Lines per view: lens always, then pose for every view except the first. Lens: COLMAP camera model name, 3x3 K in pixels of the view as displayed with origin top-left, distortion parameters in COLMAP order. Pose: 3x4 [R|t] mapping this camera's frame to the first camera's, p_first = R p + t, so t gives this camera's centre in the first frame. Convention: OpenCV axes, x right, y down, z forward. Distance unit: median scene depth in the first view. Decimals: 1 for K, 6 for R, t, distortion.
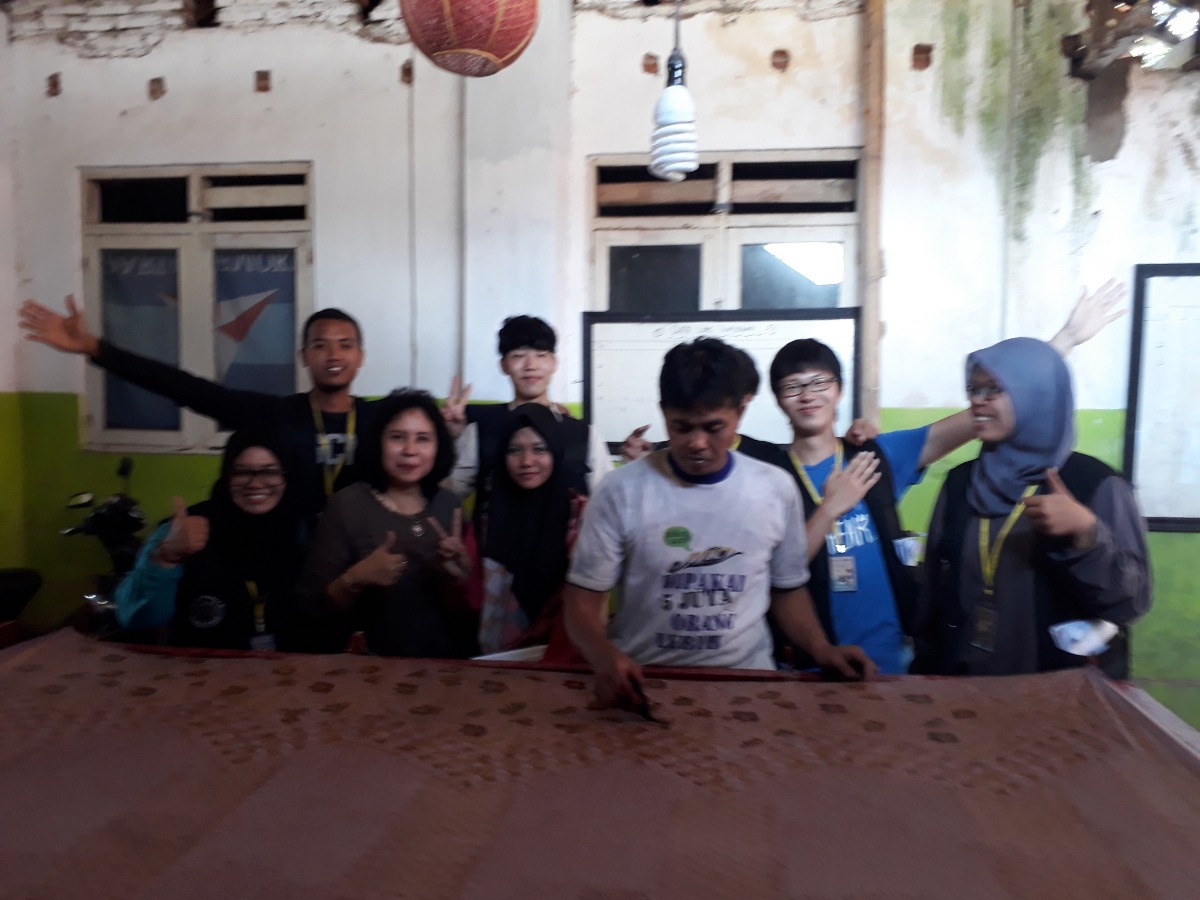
lens RADIAL K [[924.5, 0, 600.0], [0, 924.5, 450.0], [0, 0, 1]] dist [0.010642, -0.034591]
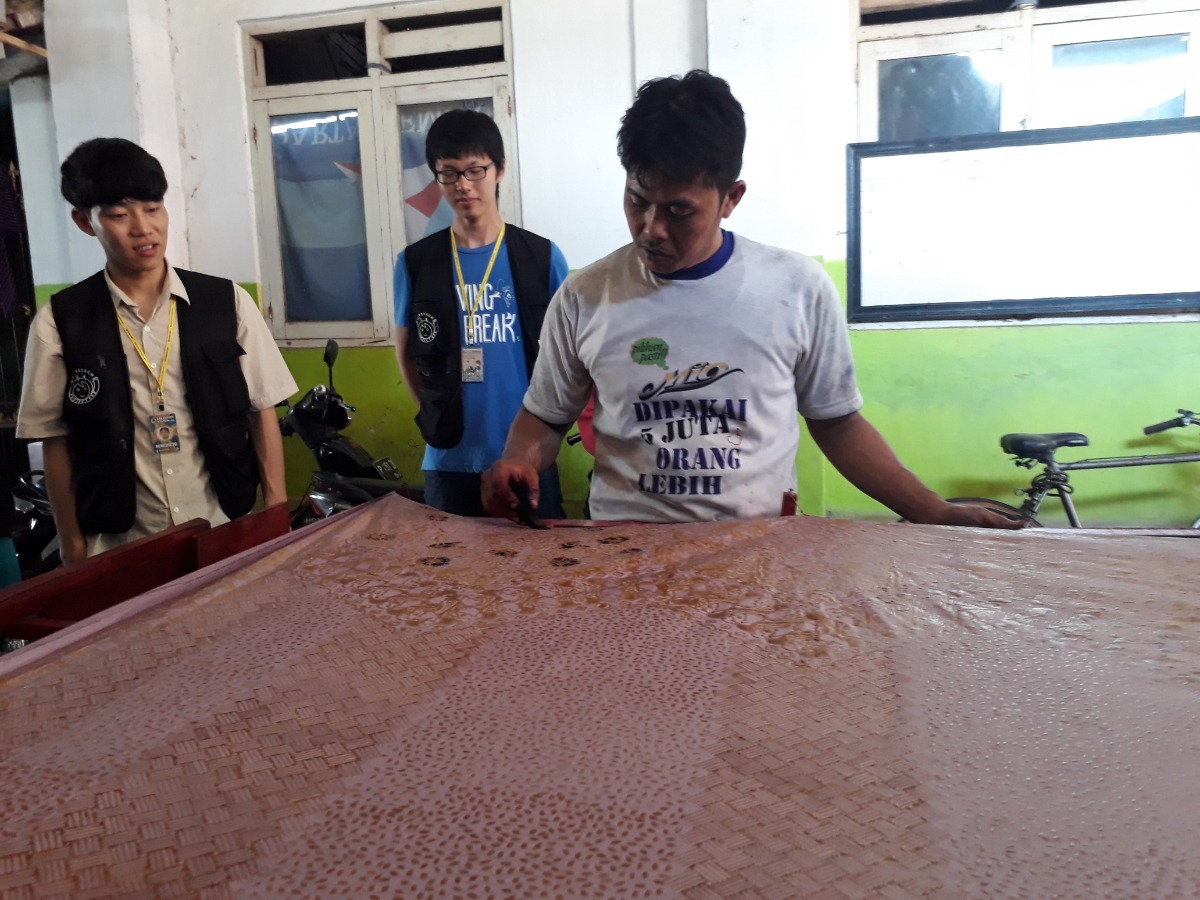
lens RADIAL K [[924.5, 0, 600.0], [0, 924.5, 450.0], [0, 0, 1]] dist [0.010642, -0.034591]
pose [[0.994927, -0.033123, -0.094986, -0.166899], [0.039335, 0.997156, 0.064290, 0.058269], [0.092587, -0.067700, 0.993400, 0.145292]]
